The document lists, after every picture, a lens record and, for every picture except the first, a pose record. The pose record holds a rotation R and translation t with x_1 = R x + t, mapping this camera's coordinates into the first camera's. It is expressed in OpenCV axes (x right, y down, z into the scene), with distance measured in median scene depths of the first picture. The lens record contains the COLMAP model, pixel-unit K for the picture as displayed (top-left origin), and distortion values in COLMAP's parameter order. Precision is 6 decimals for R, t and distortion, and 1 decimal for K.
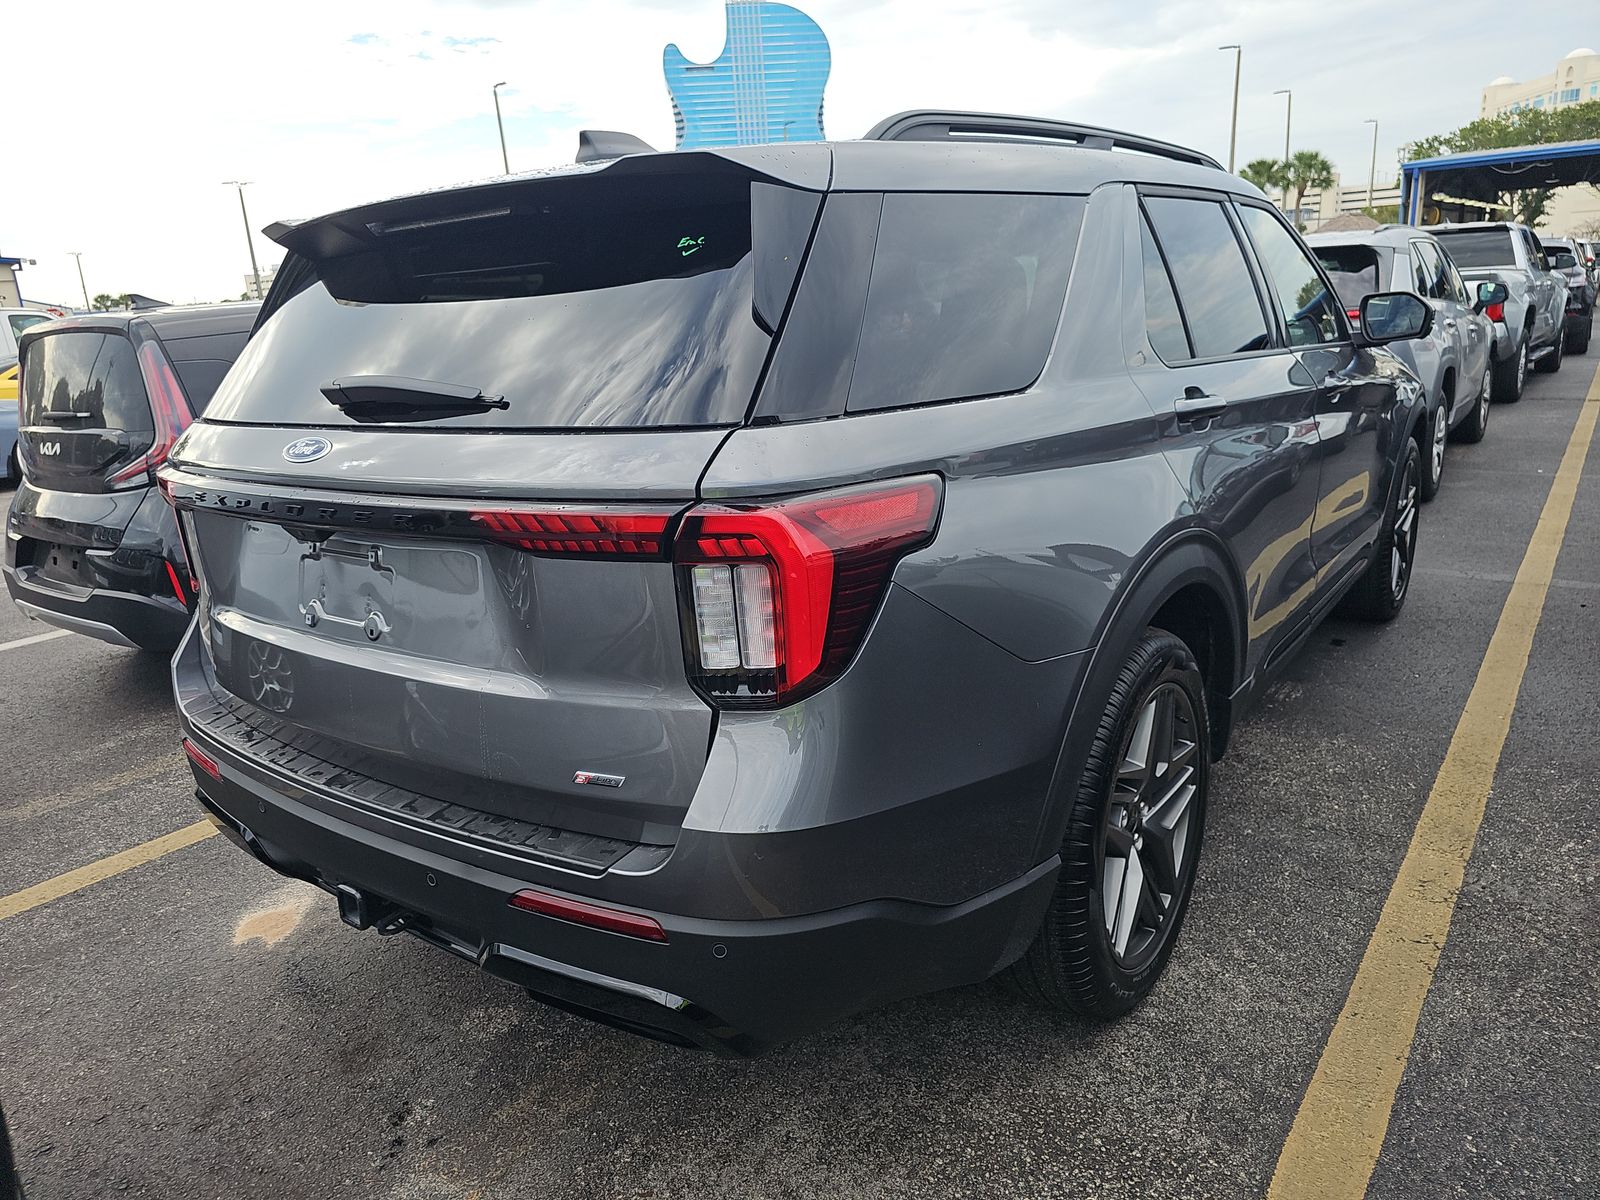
lens RADIAL K [[1055.5, 0, 800.0], [0, 1055.5, 600.0], [0, 0, 1]] dist [0.025753, 0.000207]
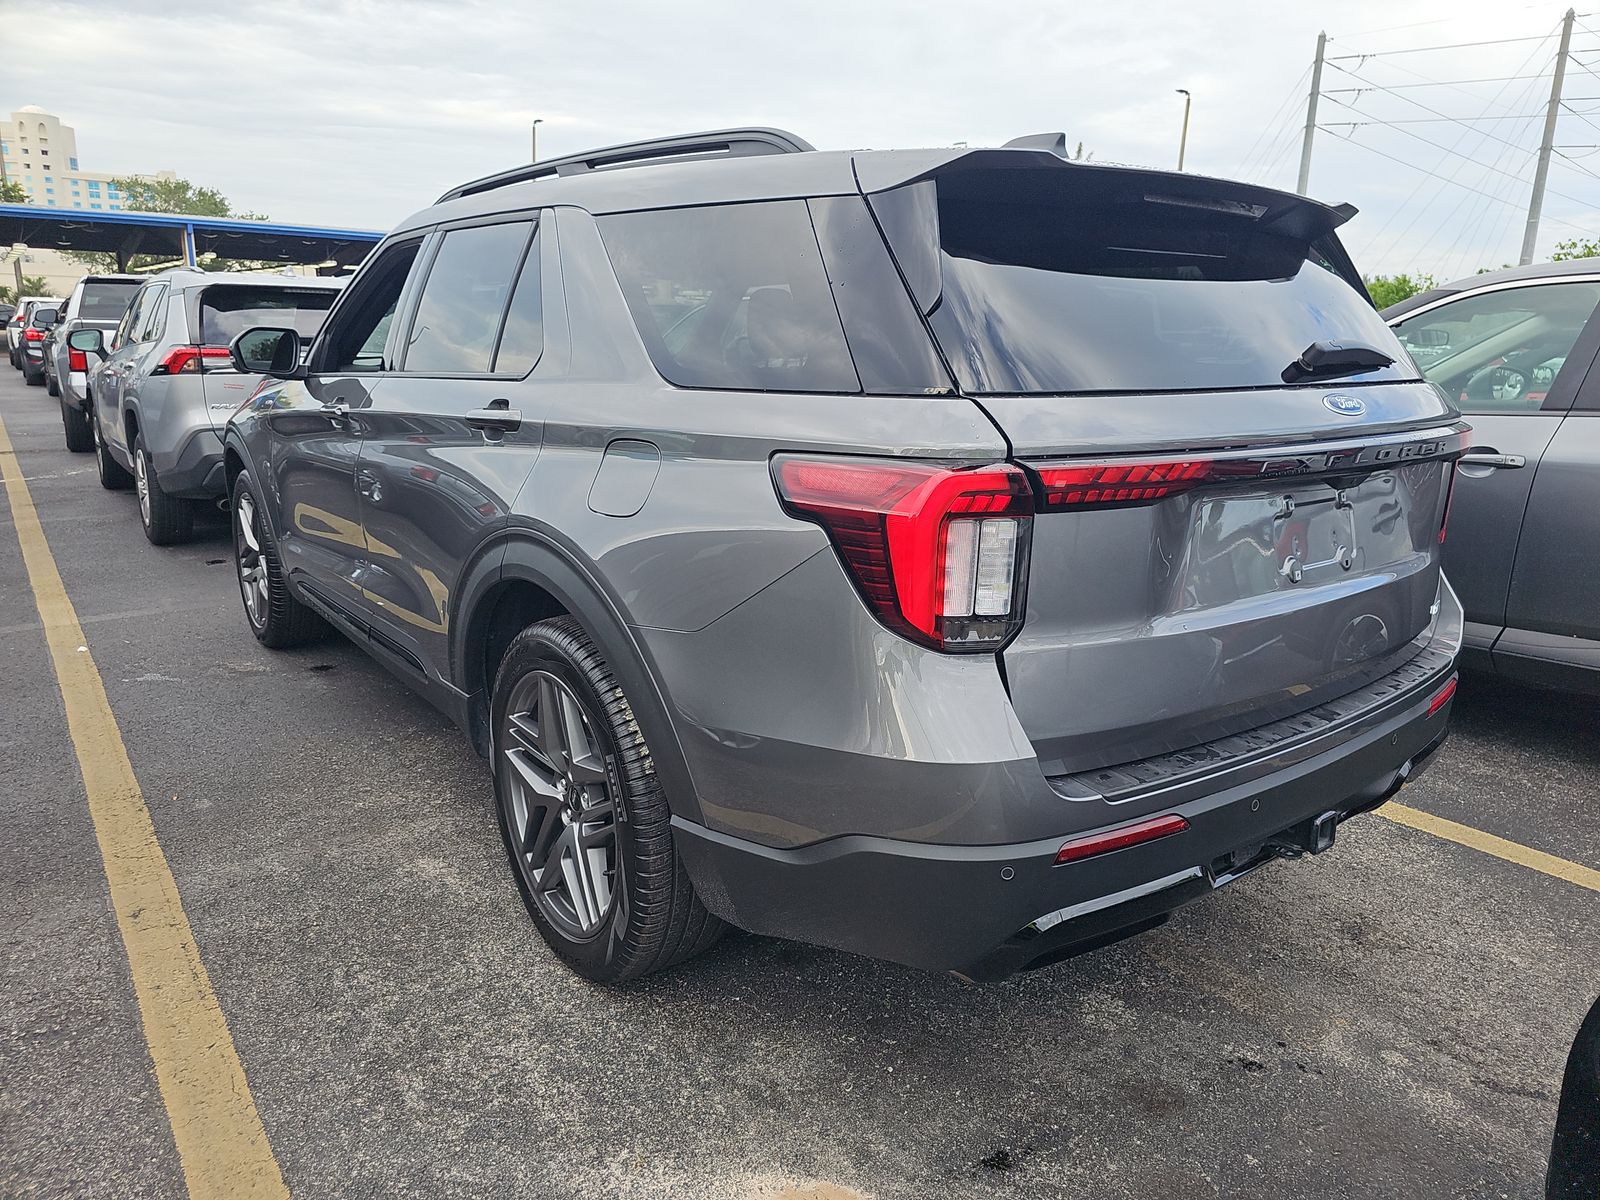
lens RADIAL K [[1055.5, 0, 800.0], [0, 1055.5, 600.0], [0, 0, 1]] dist [0.025753, 0.000207]
pose [[0.275446, -0.170004, 0.946165, -1.358088], [0.226621, 0.967982, 0.107950, -0.154262], [-0.934223, 0.184687, 0.305154, 0.985460]]
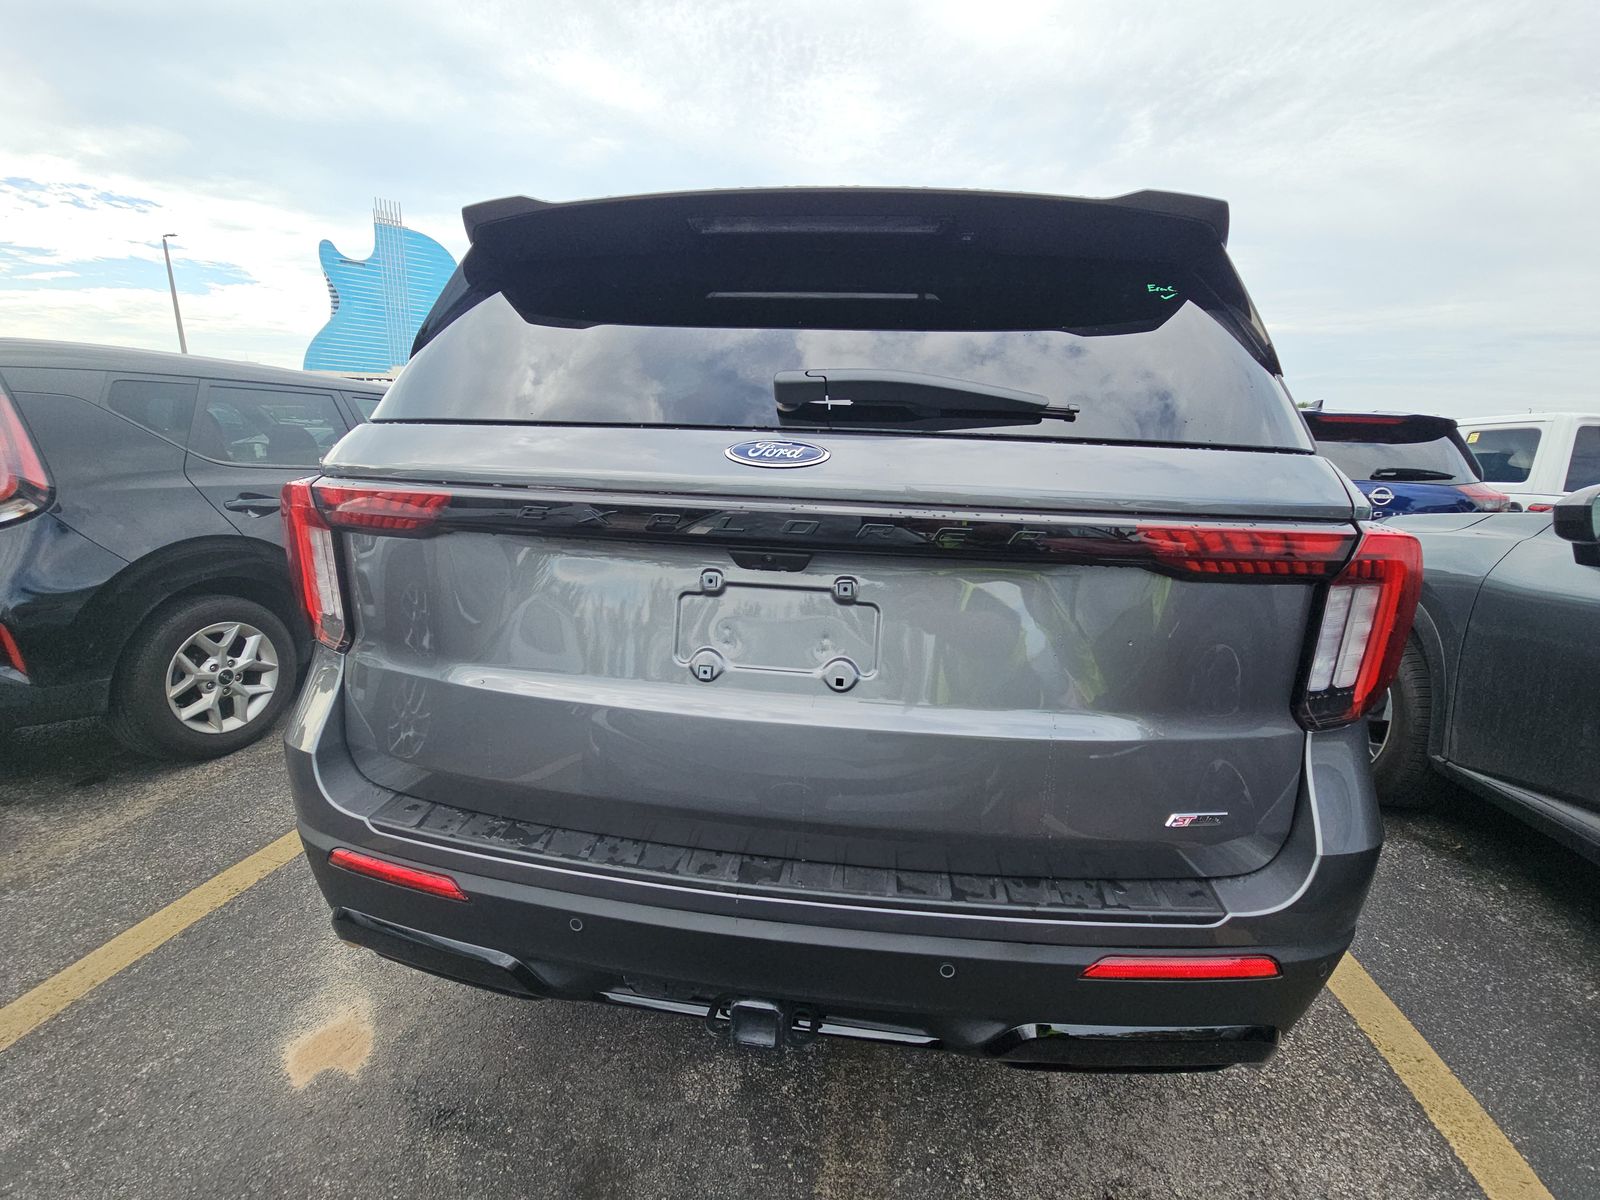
lens RADIAL K [[639.4, 0, 799.2], [0, 639.4, 604.3], [0, 0, 1]] dist [0.026606, -0.014929]
pose [[0.872177, -0.021866, 0.488702, -0.550562], [0.045127, 0.998337, -0.035869, -0.010582], [-0.487105, 0.053338, 0.871713, 0.473314]]
